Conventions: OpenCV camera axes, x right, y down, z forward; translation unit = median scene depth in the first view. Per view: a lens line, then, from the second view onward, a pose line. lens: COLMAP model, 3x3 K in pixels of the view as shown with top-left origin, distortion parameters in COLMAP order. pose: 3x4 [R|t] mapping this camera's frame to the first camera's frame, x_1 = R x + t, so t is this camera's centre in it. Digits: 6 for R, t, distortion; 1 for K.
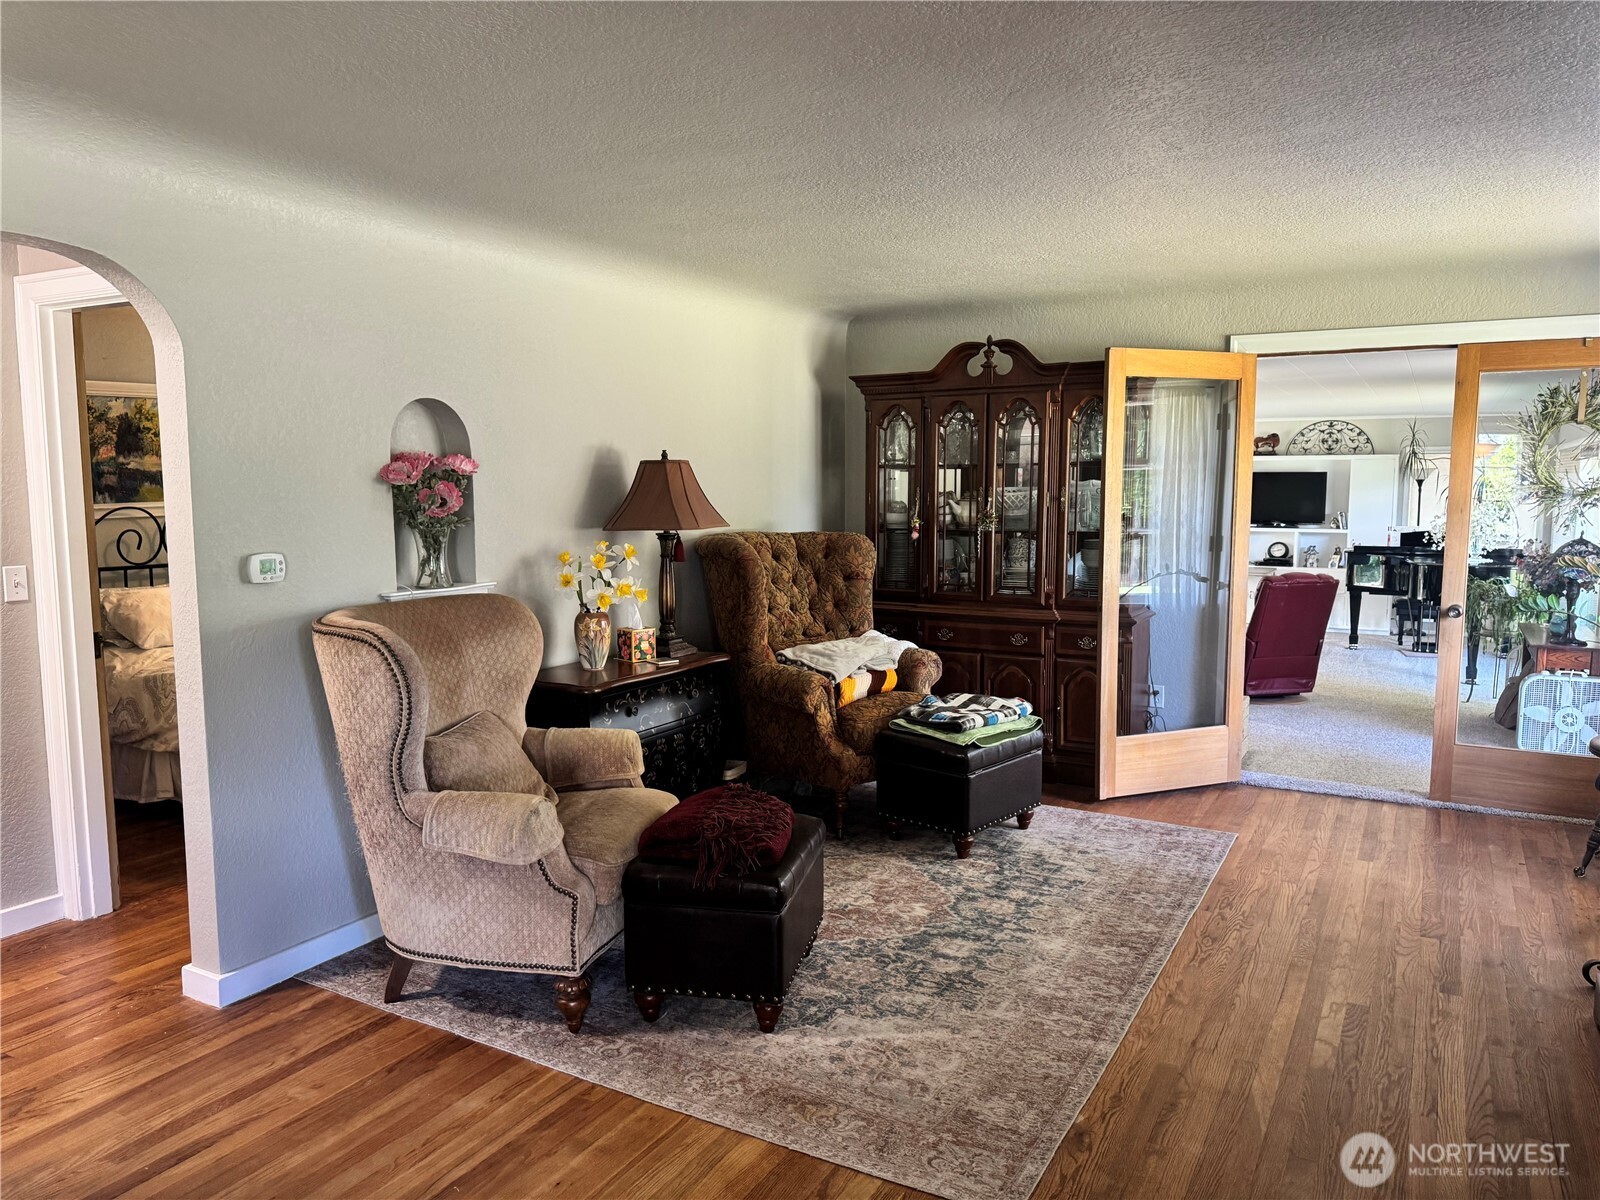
lens RADIAL K [[1129.5, 0, 798.4], [0, 1129.5, 603.1], [0, 0, 1]] dist [-0.004084, -0.002326]
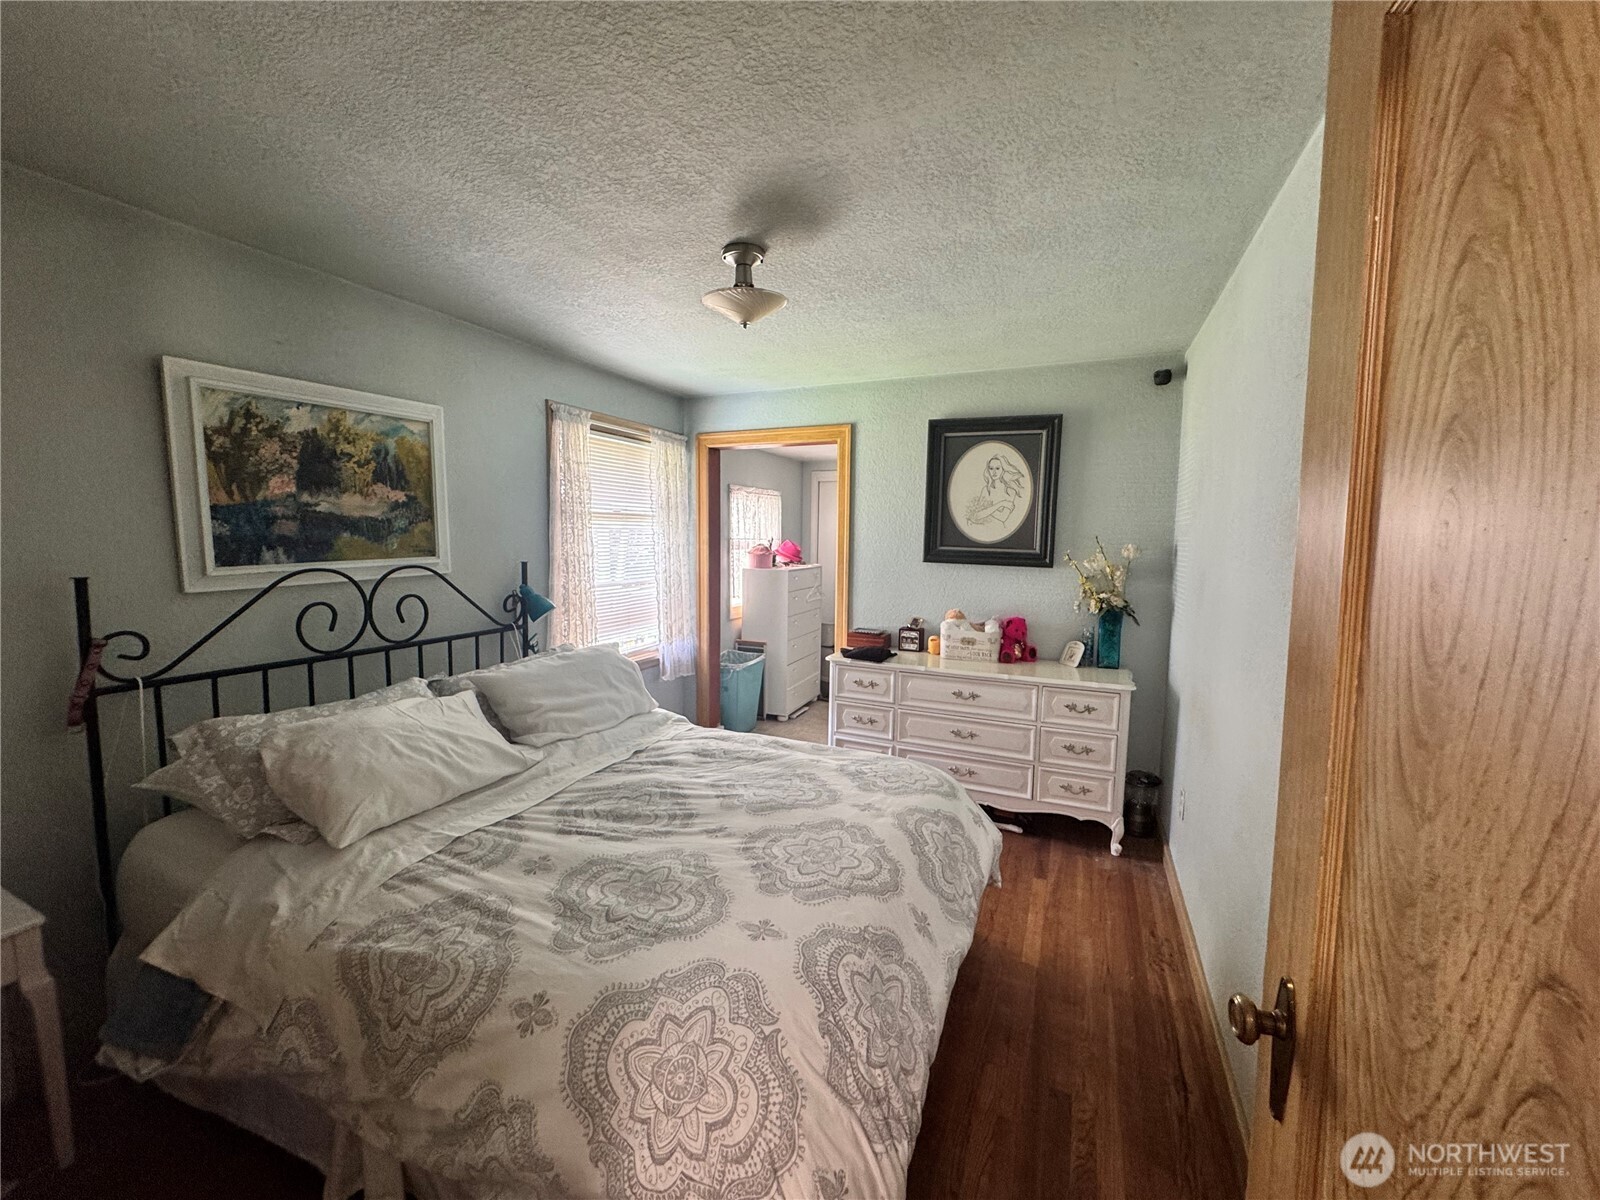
lens RADIAL K [[645.0, 0, 802.6], [0, 645.0, 596.3], [0, 0, 1]] dist [-0.001391, -0.000132]
pose [[0.995075, 0.005455, 0.098976, -0.365104], [-0.004175, 0.999905, -0.013128, -0.068946], [-0.099038, 0.012650, 0.995003, 0.626131]]
